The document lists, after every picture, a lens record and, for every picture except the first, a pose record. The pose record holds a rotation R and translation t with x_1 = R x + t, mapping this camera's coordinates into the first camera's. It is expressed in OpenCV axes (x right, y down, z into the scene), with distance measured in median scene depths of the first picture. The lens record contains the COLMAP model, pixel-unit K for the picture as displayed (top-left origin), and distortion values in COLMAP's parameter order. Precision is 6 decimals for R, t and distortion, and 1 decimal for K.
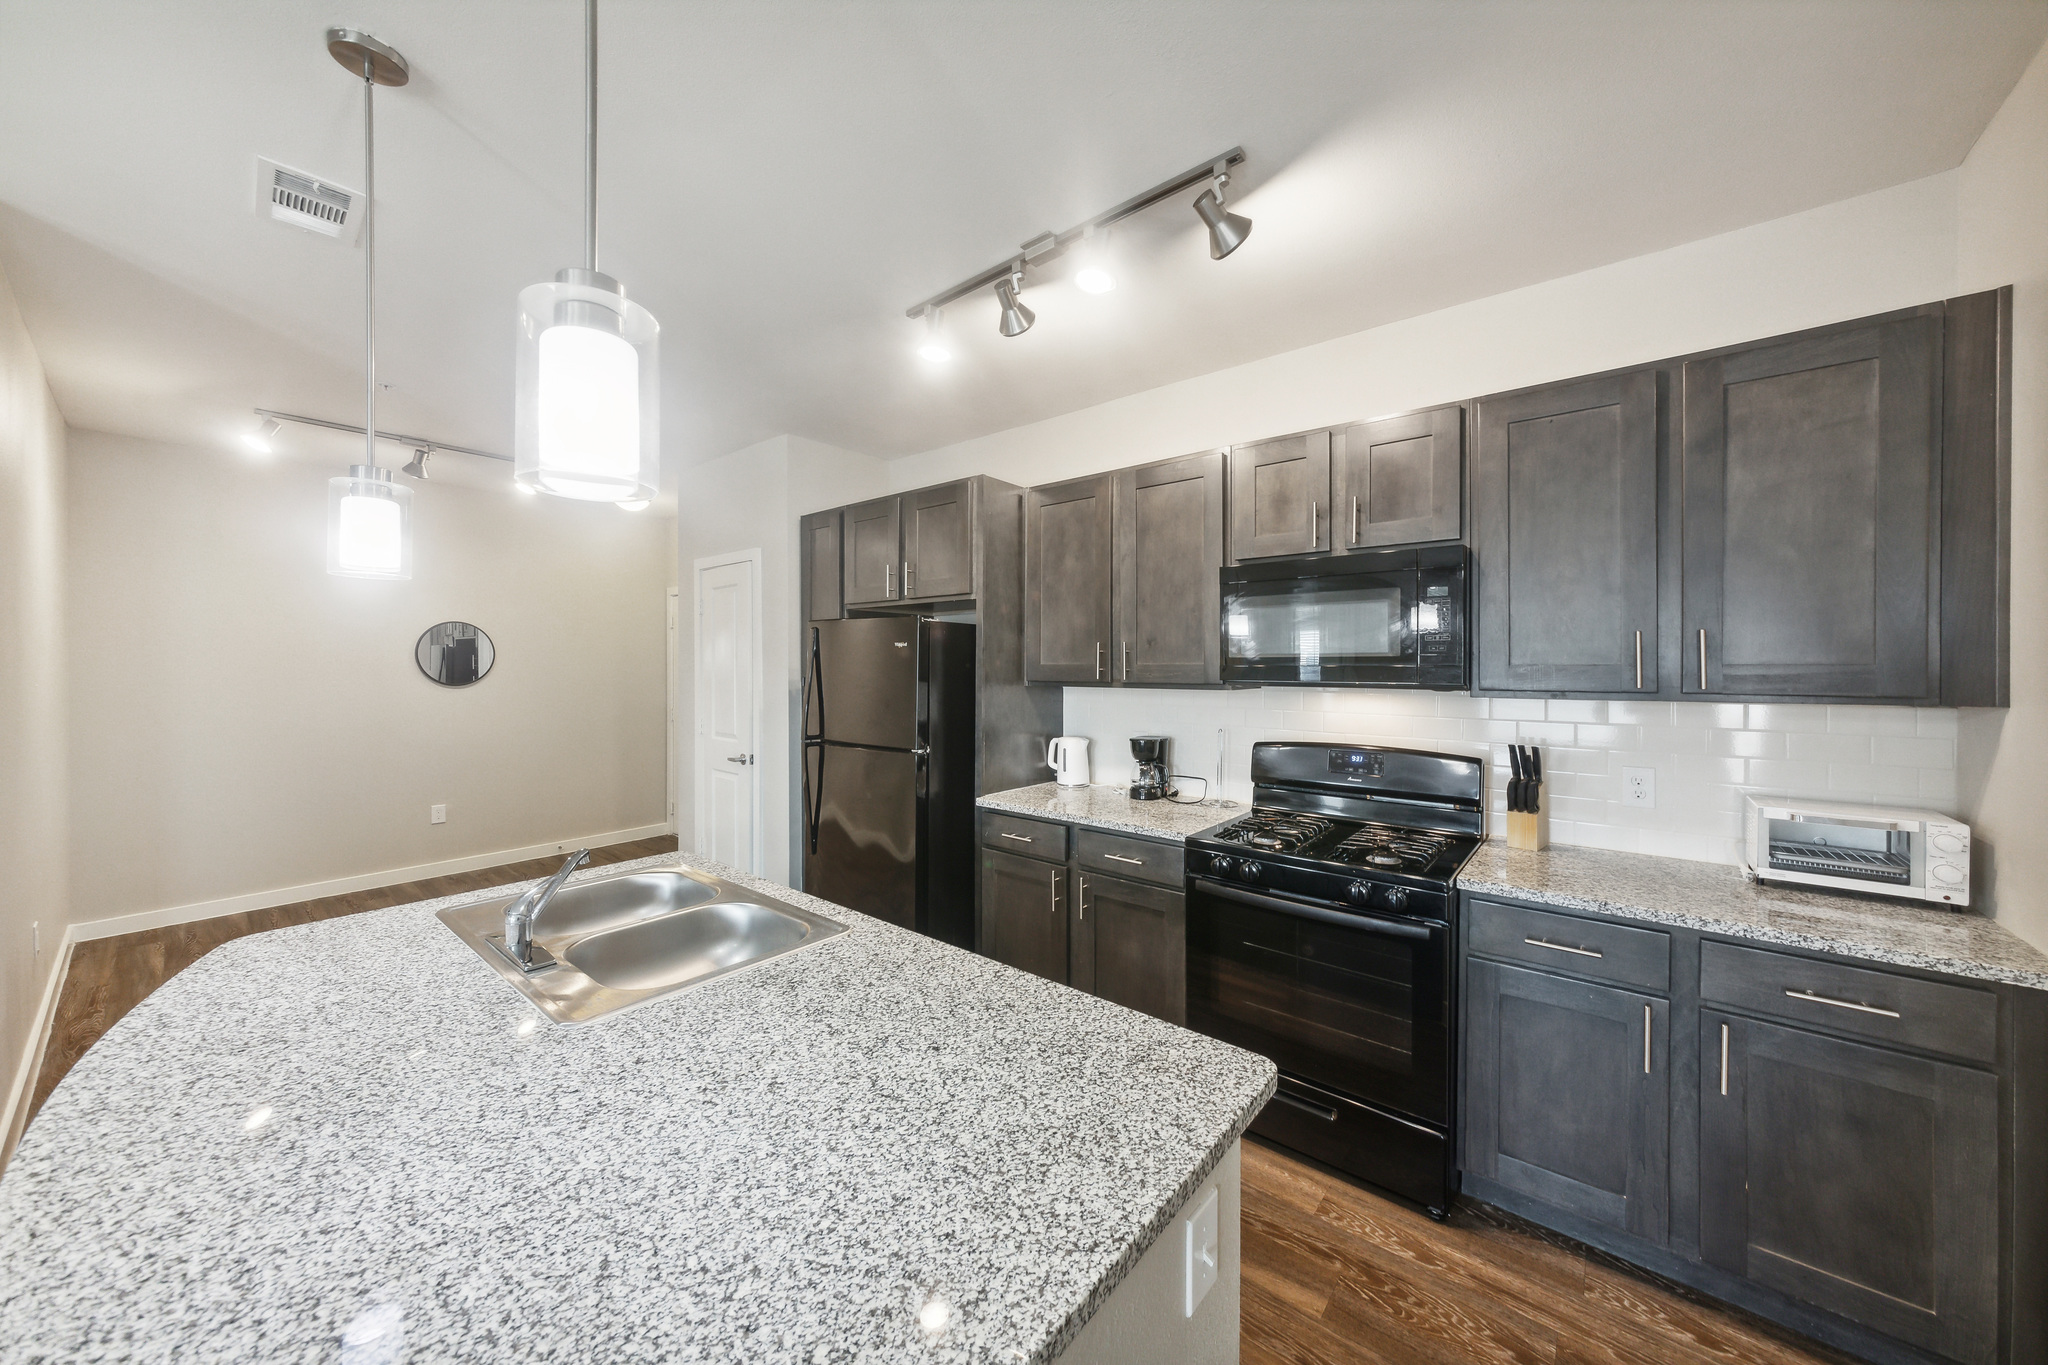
lens RADIAL K [[718.3, 0, 1026.2], [0, 718.3, 680.6], [0, 0, 1]] dist [-0.010563, -0.000115]
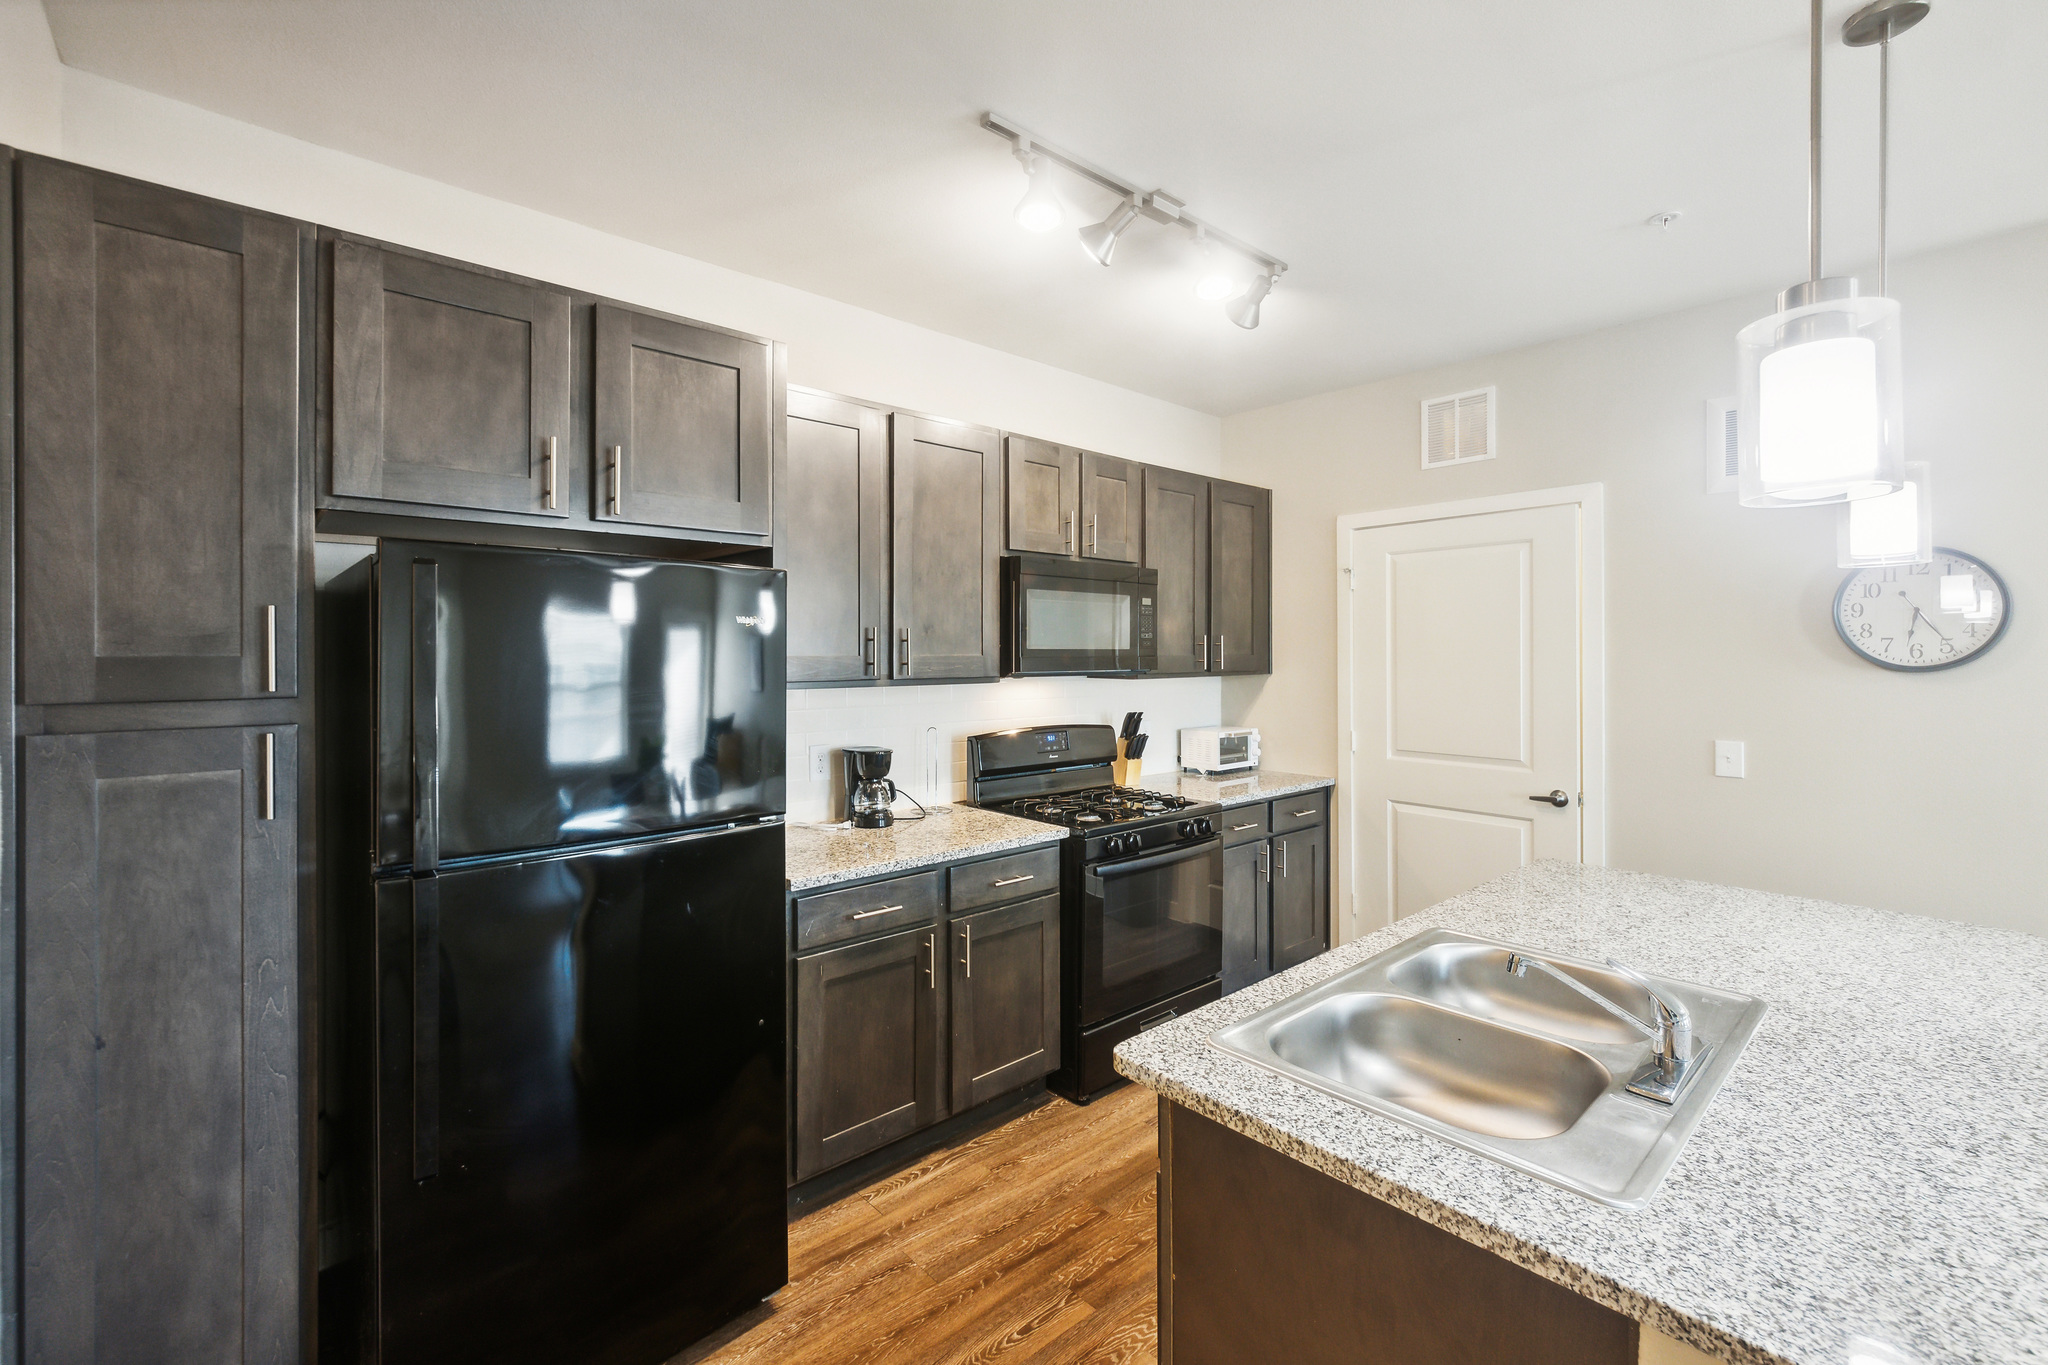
lens RADIAL K [[881.2, 0, 1025.0], [0, 881.2, 661.2], [0, 0, 1]] dist [-0.002095, 0.000508]
pose [[0.147477, -0.013433, 0.988974, -1.260739], [0.023228, 0.999679, 0.010115, -0.037296], [-0.988793, 0.021481, 0.147742, 1.133313]]
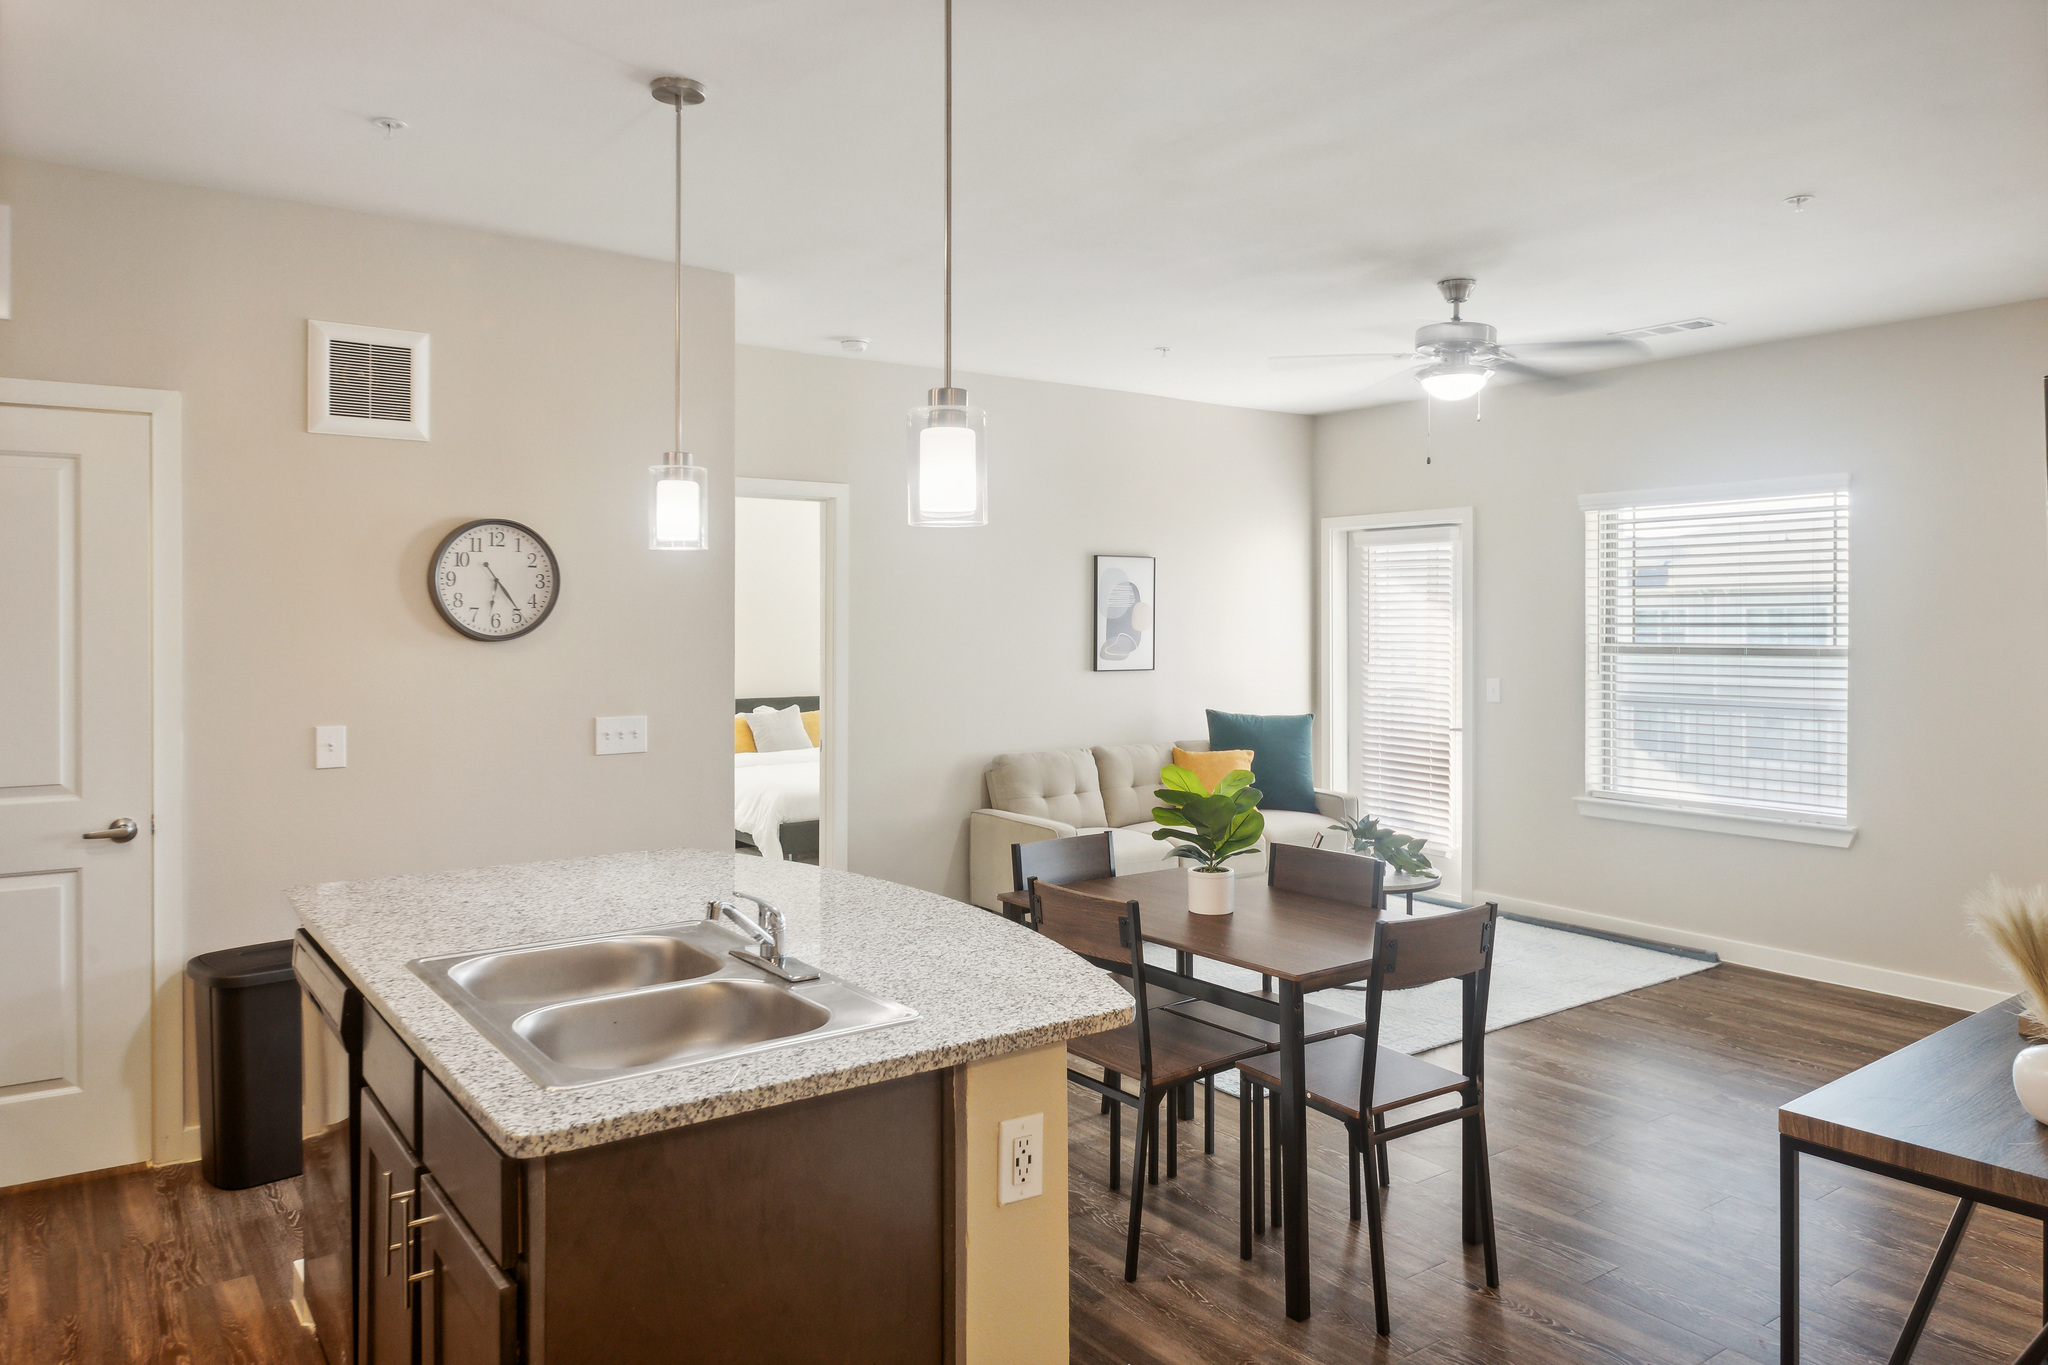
lens RADIAL K [[1409.3, 0, 1024.1], [0, 1409.3, 666.0], [0, 0, 1]] dist [0.005260, 0.000148]
pose [[-0.965947, -0.014205, 0.258351, -1.094149], [0.000863, 0.998309, 0.058117, -0.065514], [-0.258740, 0.056361, -0.964301, 1.929823]]
